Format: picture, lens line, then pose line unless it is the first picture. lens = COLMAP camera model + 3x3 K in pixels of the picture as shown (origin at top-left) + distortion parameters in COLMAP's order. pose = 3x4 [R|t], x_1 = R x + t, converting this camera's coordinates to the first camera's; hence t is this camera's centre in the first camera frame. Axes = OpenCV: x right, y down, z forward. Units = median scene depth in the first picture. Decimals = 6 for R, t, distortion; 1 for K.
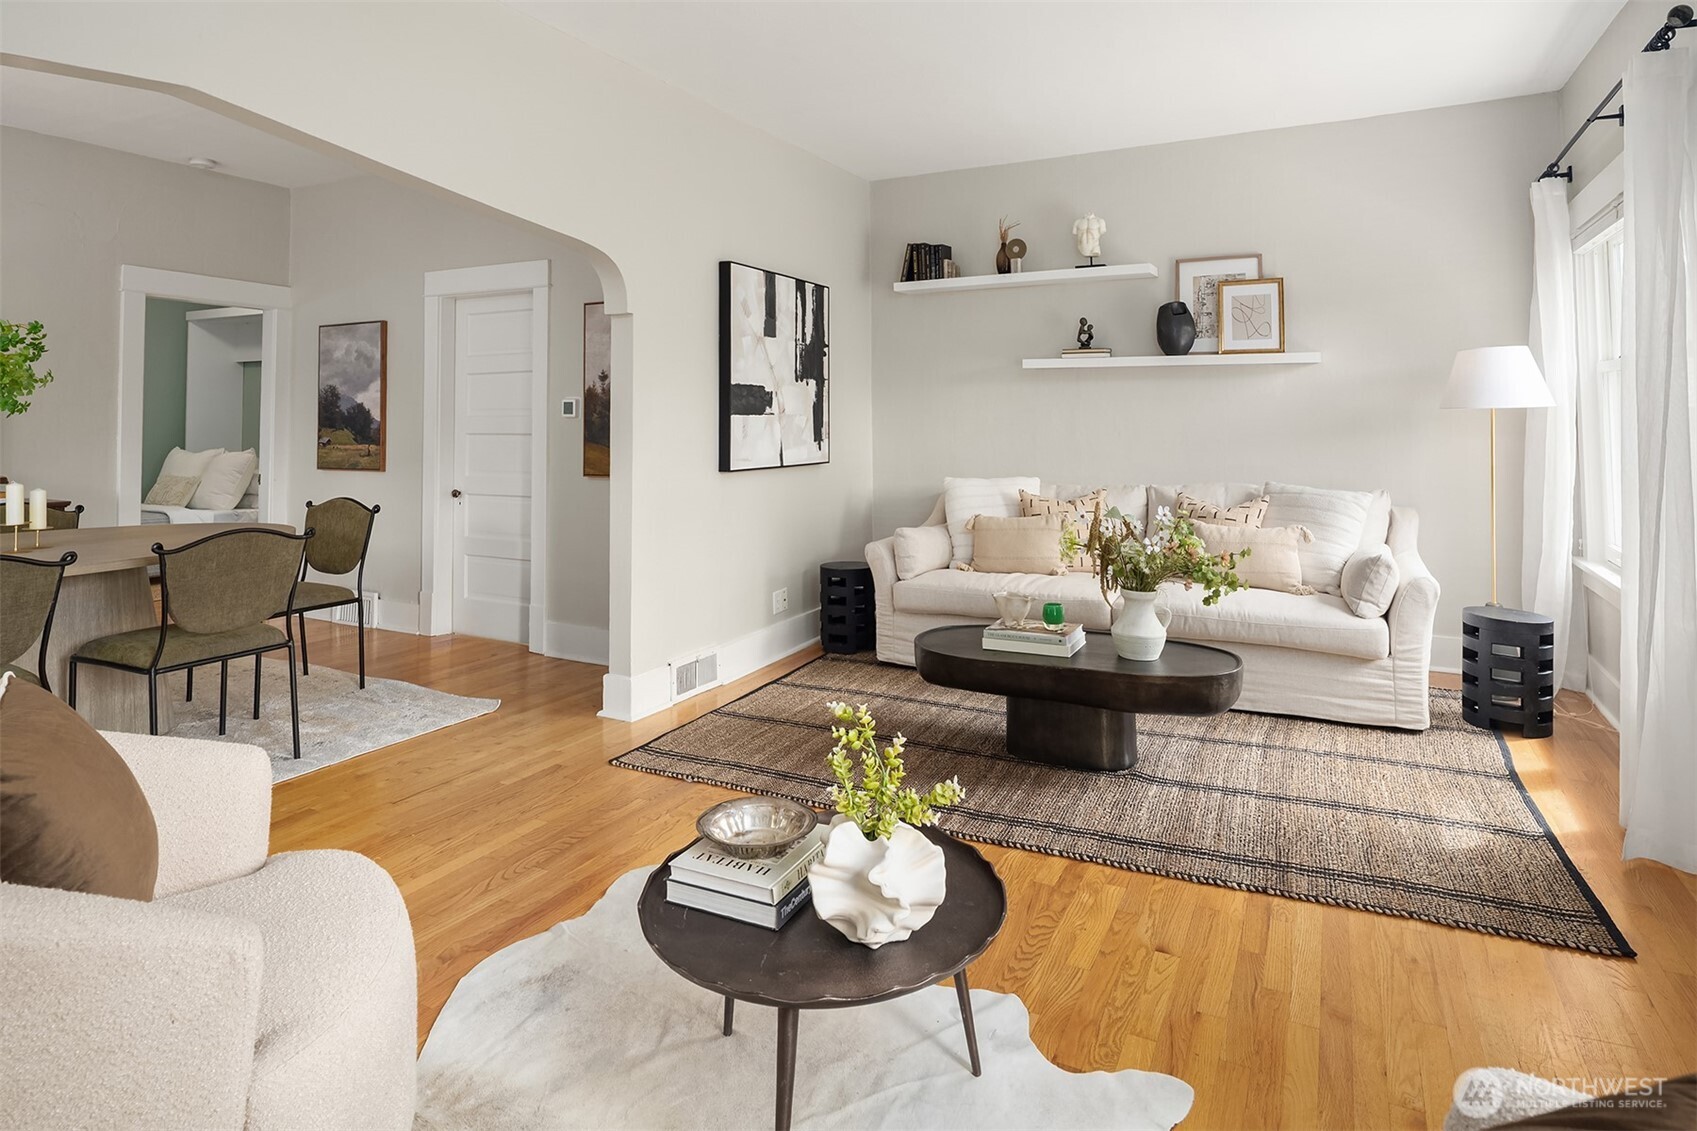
lens RADIAL K [[951.7, 0, 856.7], [0, 951.7, 547.0], [0, 0, 1]] dist [-0.008581, -0.001163]
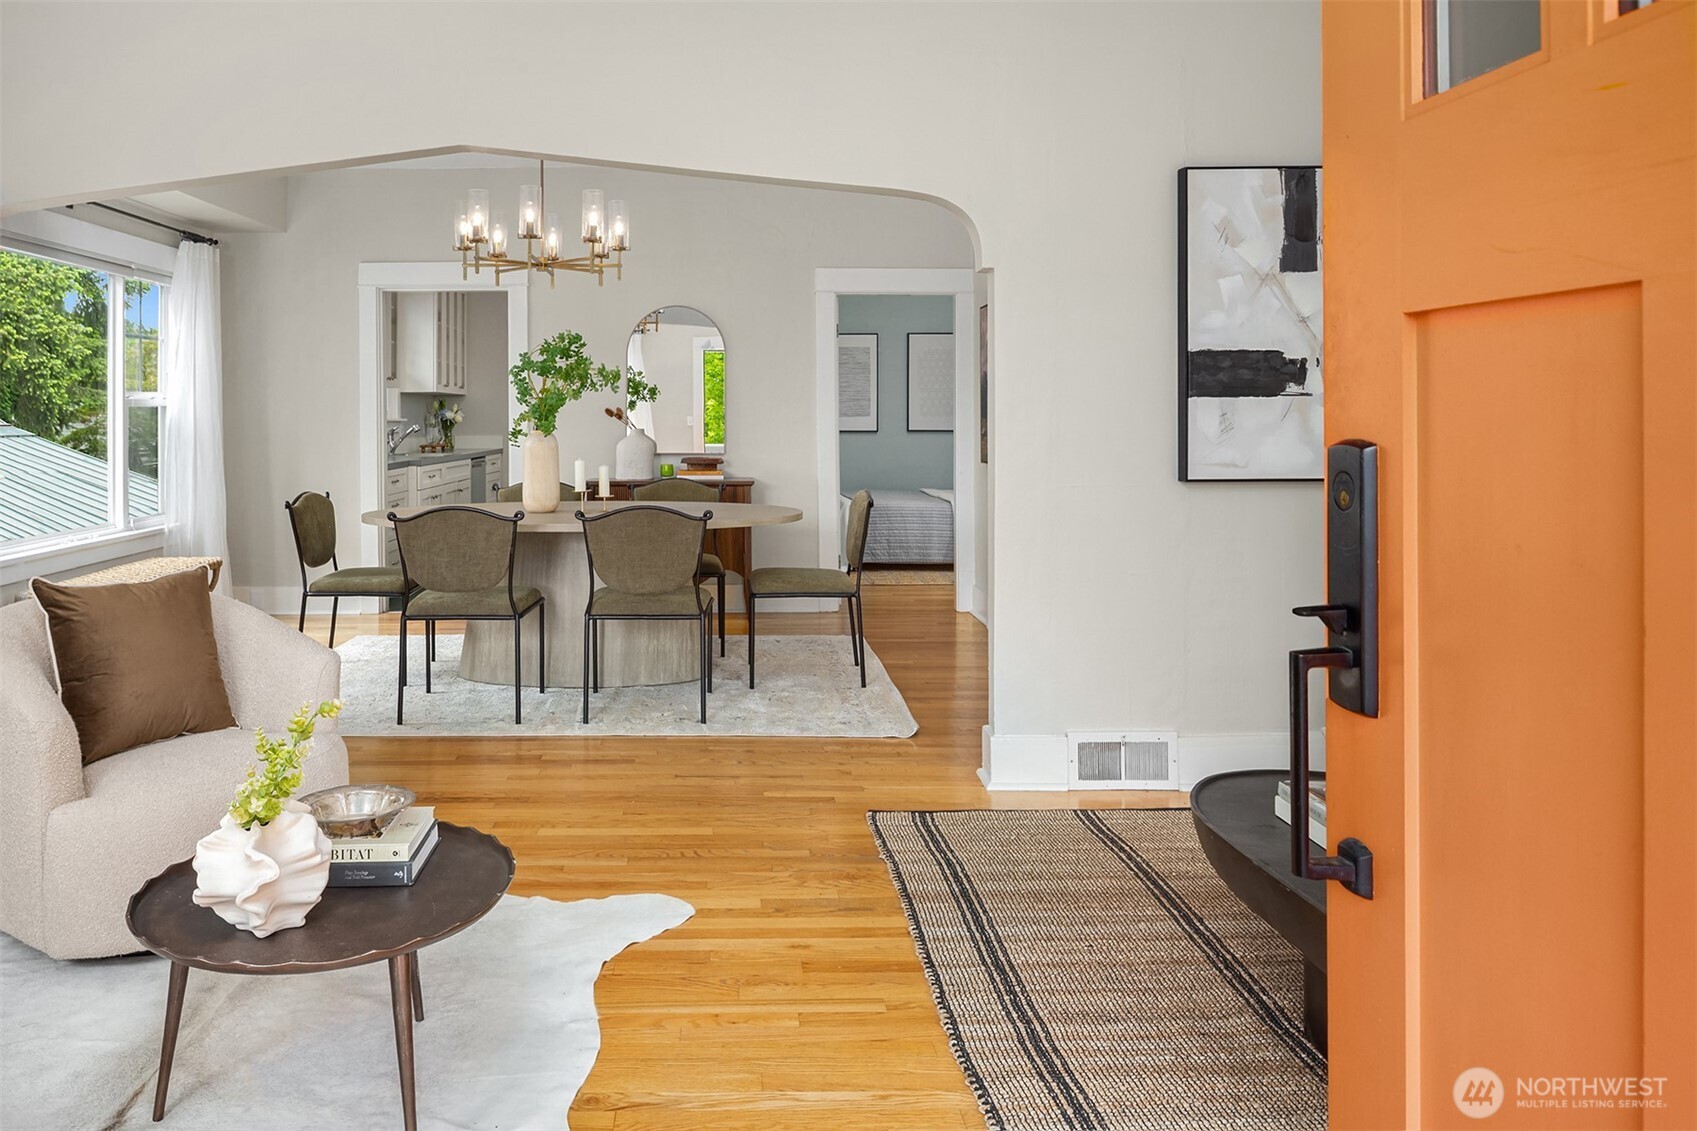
lens RADIAL K [[1164.4, 0, 845.0], [0, 1164.4, 578.6], [0, 0, 1]] dist [-0.016650, -0.000750]
pose [[0.441147, 0.127964, -0.888265, 0.482732], [-0.108394, 0.990133, 0.088807, -0.055664], [0.890865, 0.057105, 0.450664, 0.398676]]
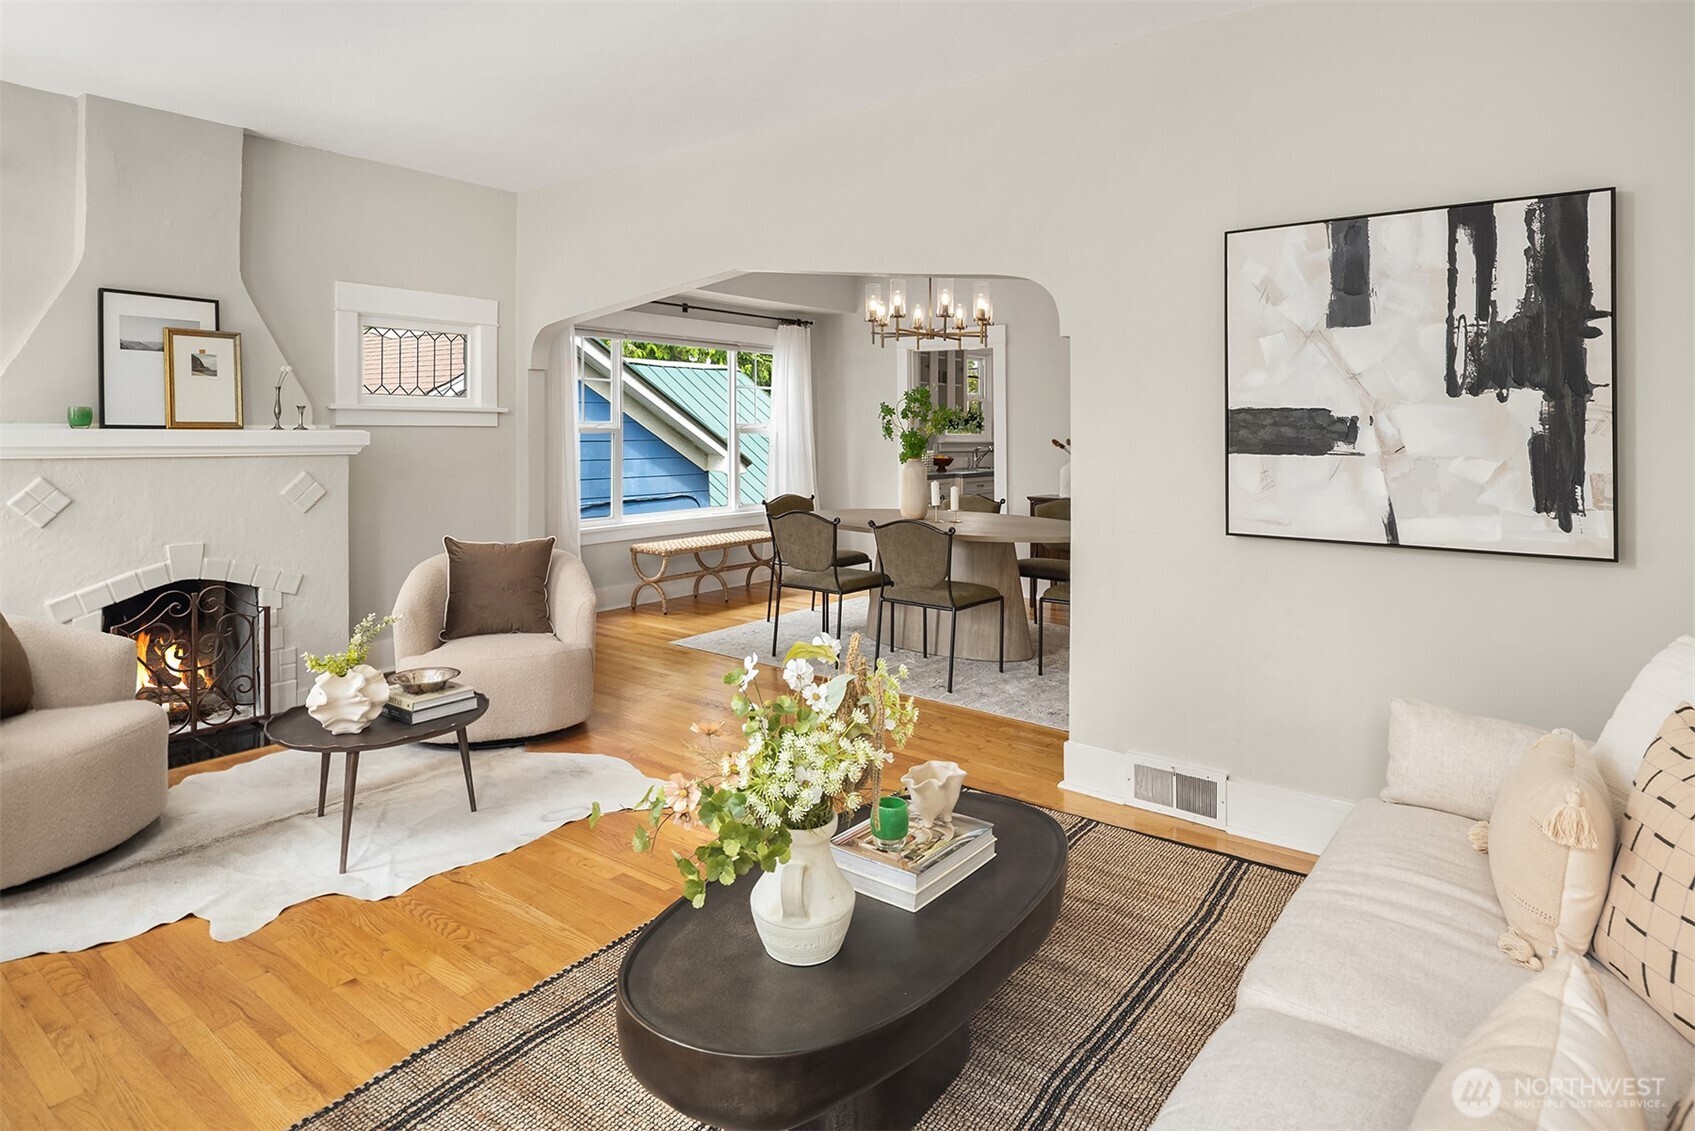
lens RADIAL K [[950.5, 0, 859.3], [0, 950.5, 572.4], [0, 0, 1]] dist [-0.008581, -0.001163]
pose [[-0.198394, 0.147578, -0.968948, 0.575873], [-0.131777, 0.975607, 0.175574, -0.133318], [0.971223, 0.162518, -0.174107, 0.827815]]
